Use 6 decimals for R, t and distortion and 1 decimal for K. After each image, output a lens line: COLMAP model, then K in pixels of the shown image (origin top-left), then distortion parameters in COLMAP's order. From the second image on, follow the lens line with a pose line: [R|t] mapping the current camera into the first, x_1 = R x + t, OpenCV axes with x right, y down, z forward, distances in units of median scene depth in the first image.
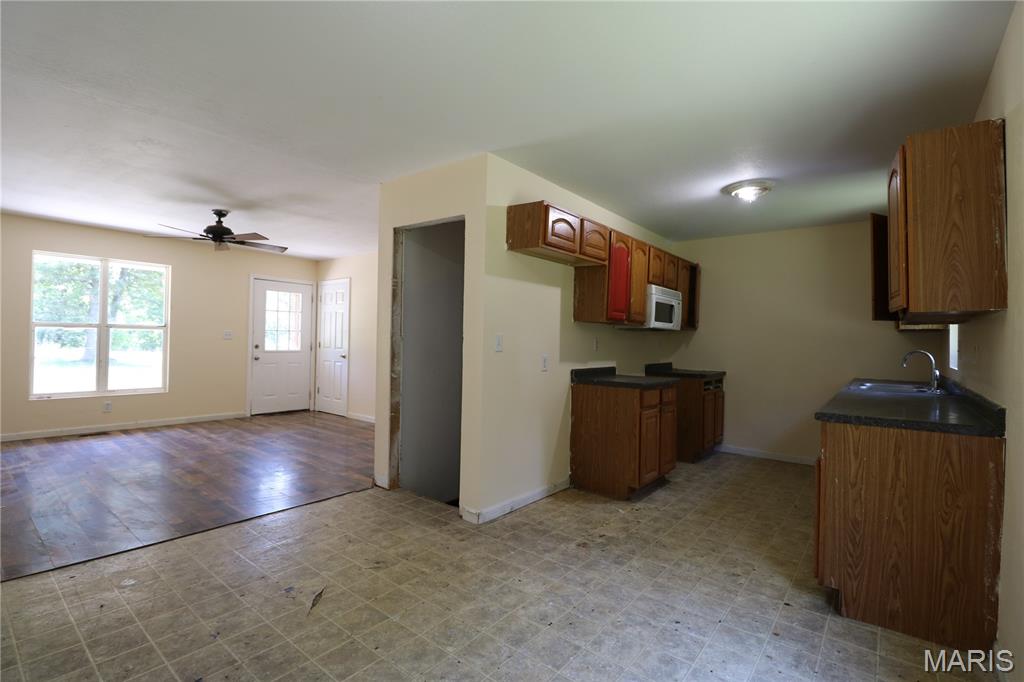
lens RADIAL K [[478.2, 0, 508.2], [0, 478.2, 338.8], [0, 0, 1]] dist [0.000170, -0.011663]
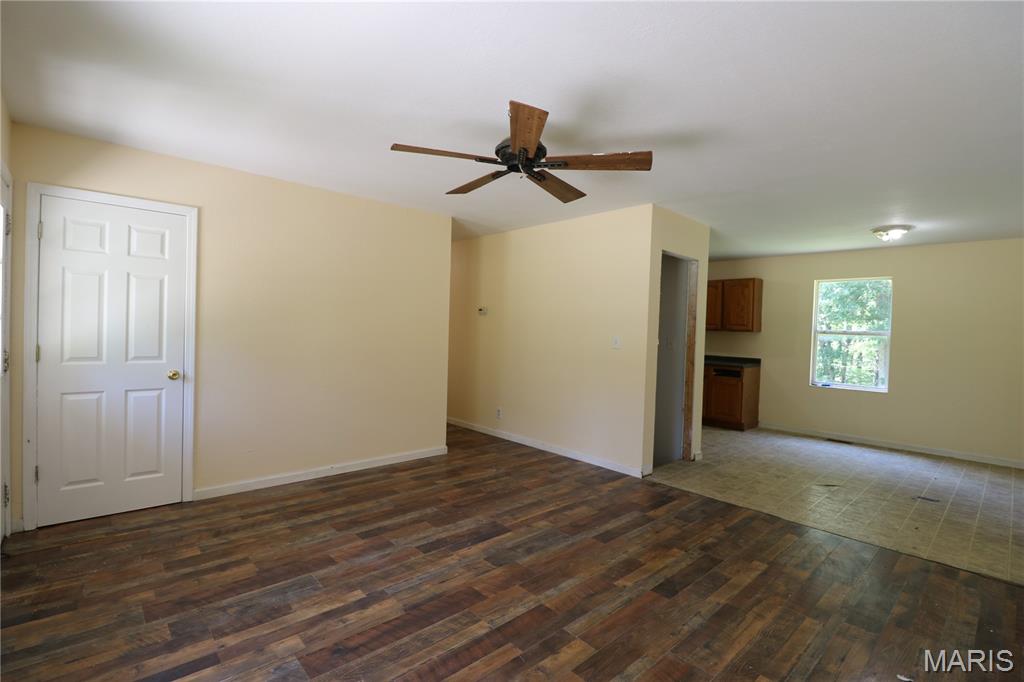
lens RADIAL K [[471.7, 0, 505.6], [0, 471.7, 339.5], [0, 0, 1]] dist [-0.002337, -0.010989]
pose [[0.145930, -0.034684, 0.988687, -1.277545], [-0.031226, 0.998726, 0.039645, -0.043395], [-0.988802, -0.036658, 0.144661, 1.066584]]
